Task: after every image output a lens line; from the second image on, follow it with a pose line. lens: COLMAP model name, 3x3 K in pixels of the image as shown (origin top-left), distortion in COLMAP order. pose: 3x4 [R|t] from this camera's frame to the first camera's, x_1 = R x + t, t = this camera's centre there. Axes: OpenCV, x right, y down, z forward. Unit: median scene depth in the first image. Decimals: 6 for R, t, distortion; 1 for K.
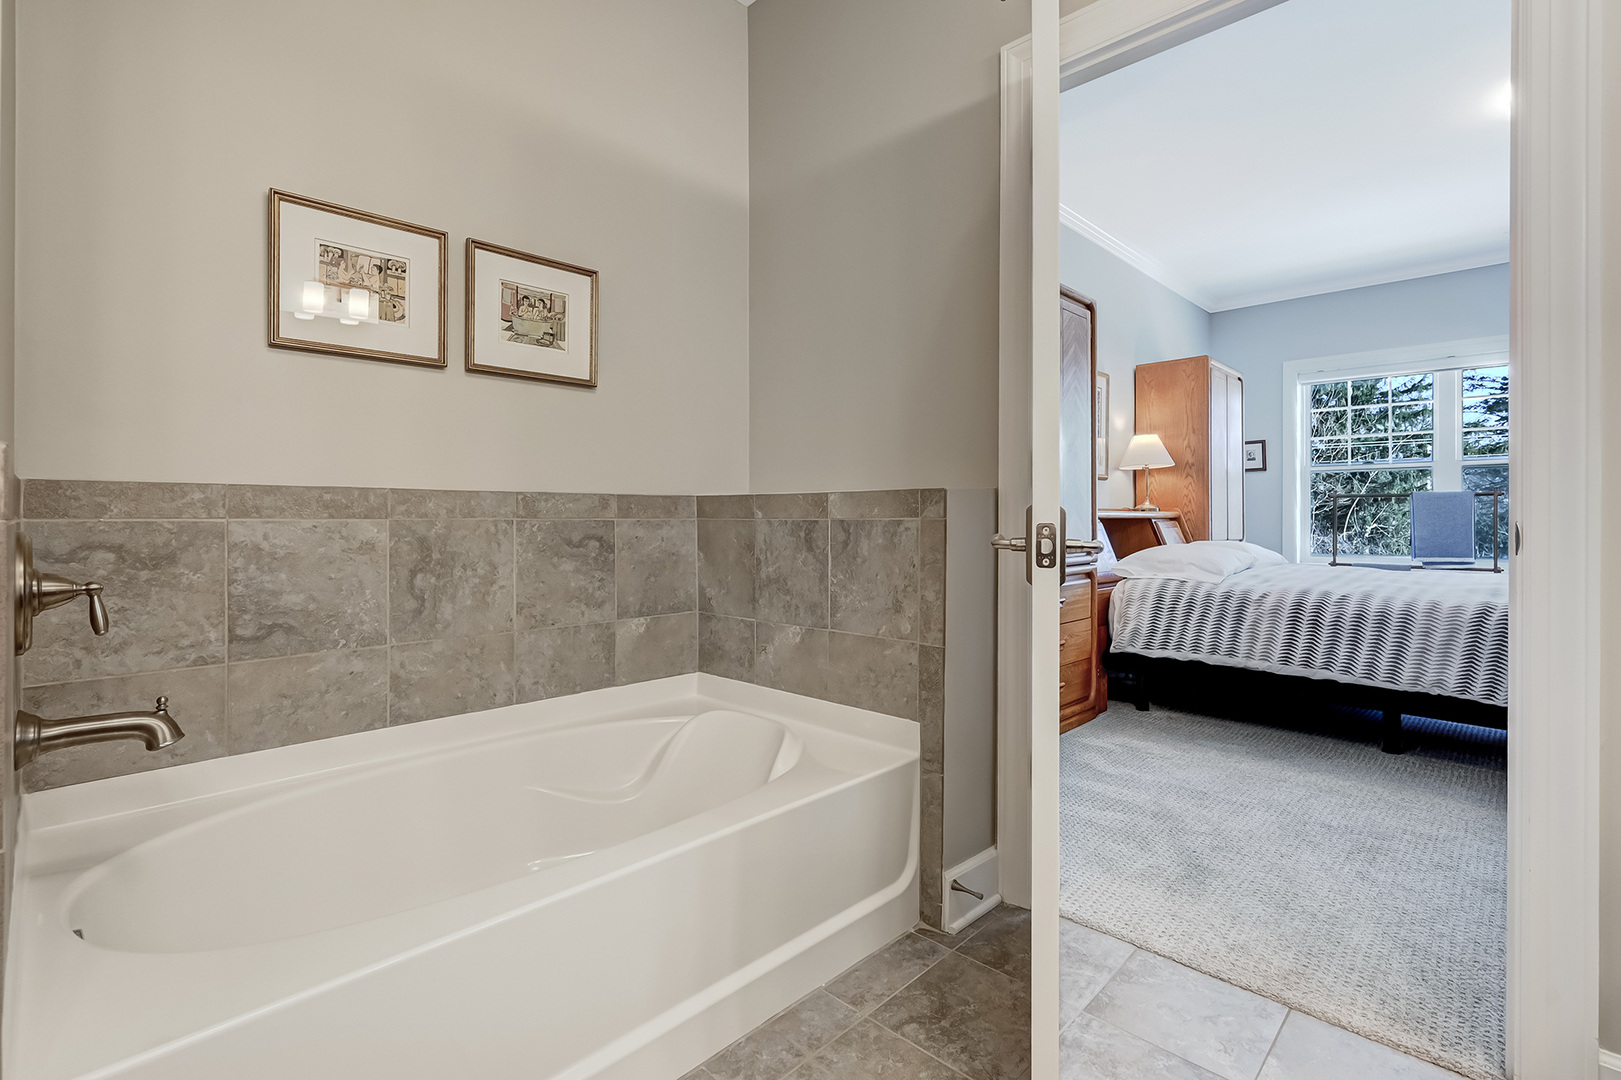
lens RADIAL K [[708.8, 0, 810.4], [0, 708.8, 525.9], [0, 0, 1]] dist [0.002743, 0.000113]
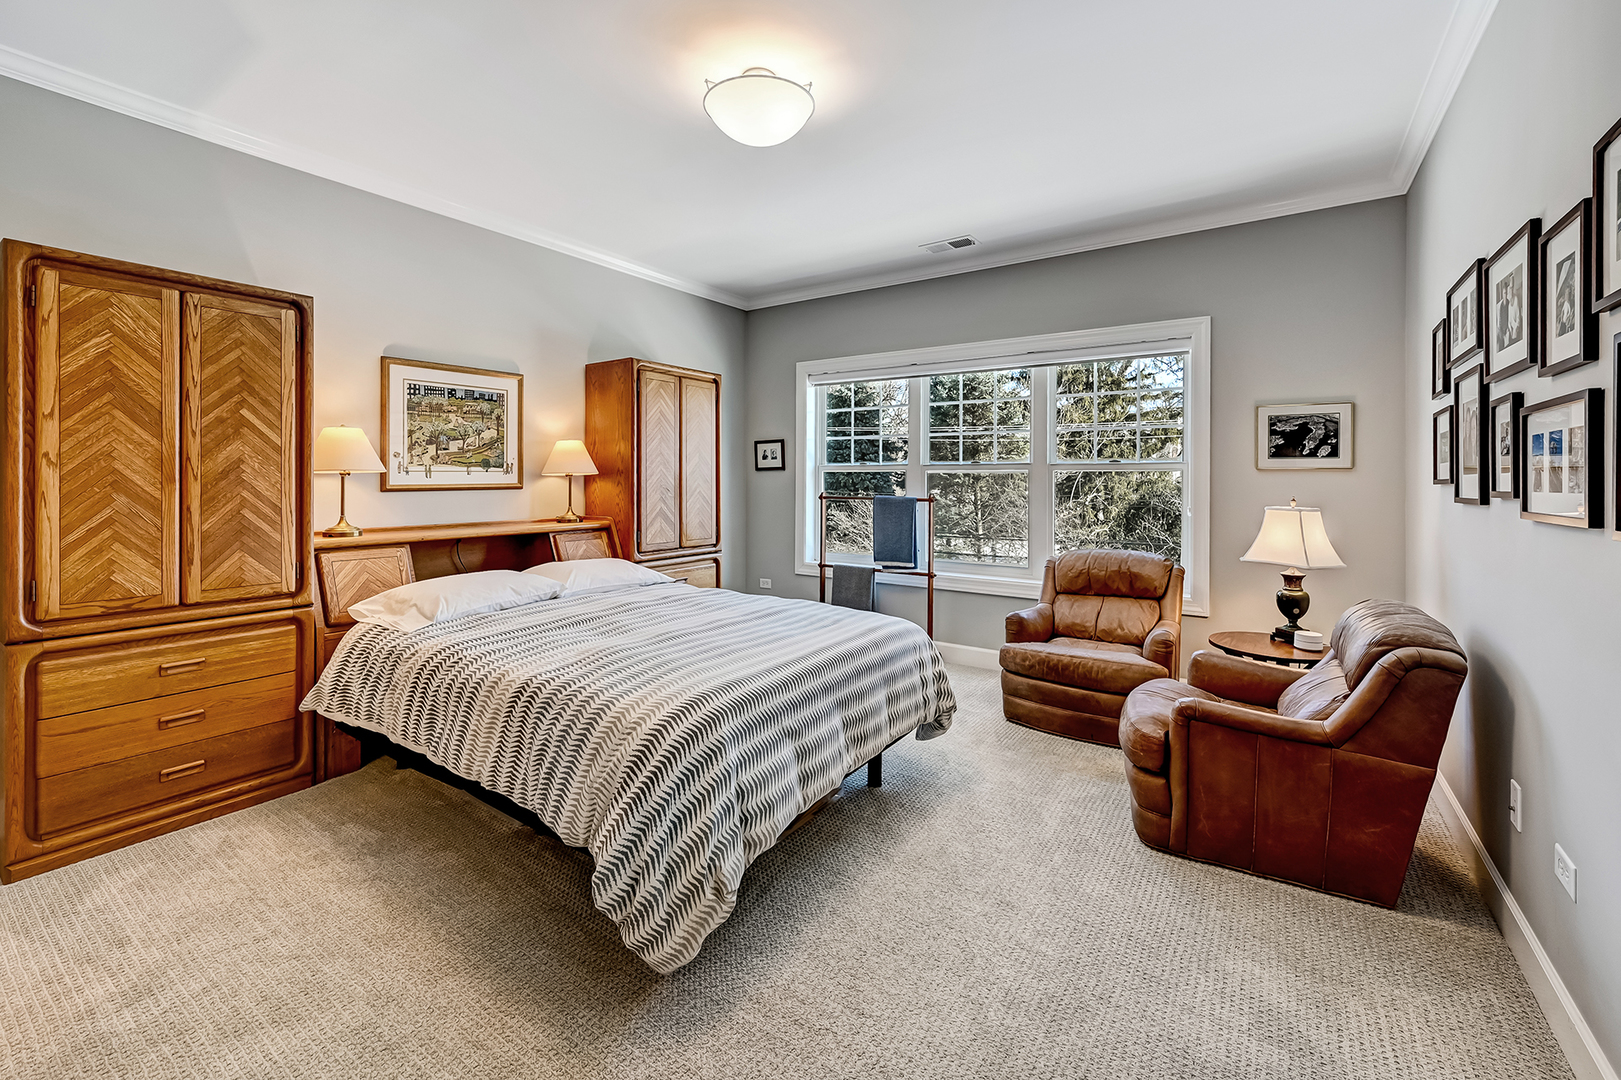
lens RADIAL K [[665.9, 0, 813.2], [0, 665.9, 484.7], [0, 0, 1]] dist [-0.002463, -0.000151]
pose [[0.983138, 0.003695, 0.182830, 0.597628], [-0.003970, 0.999991, 0.001139, -0.068068], [-0.182825, -0.001846, 0.983144, 0.073813]]
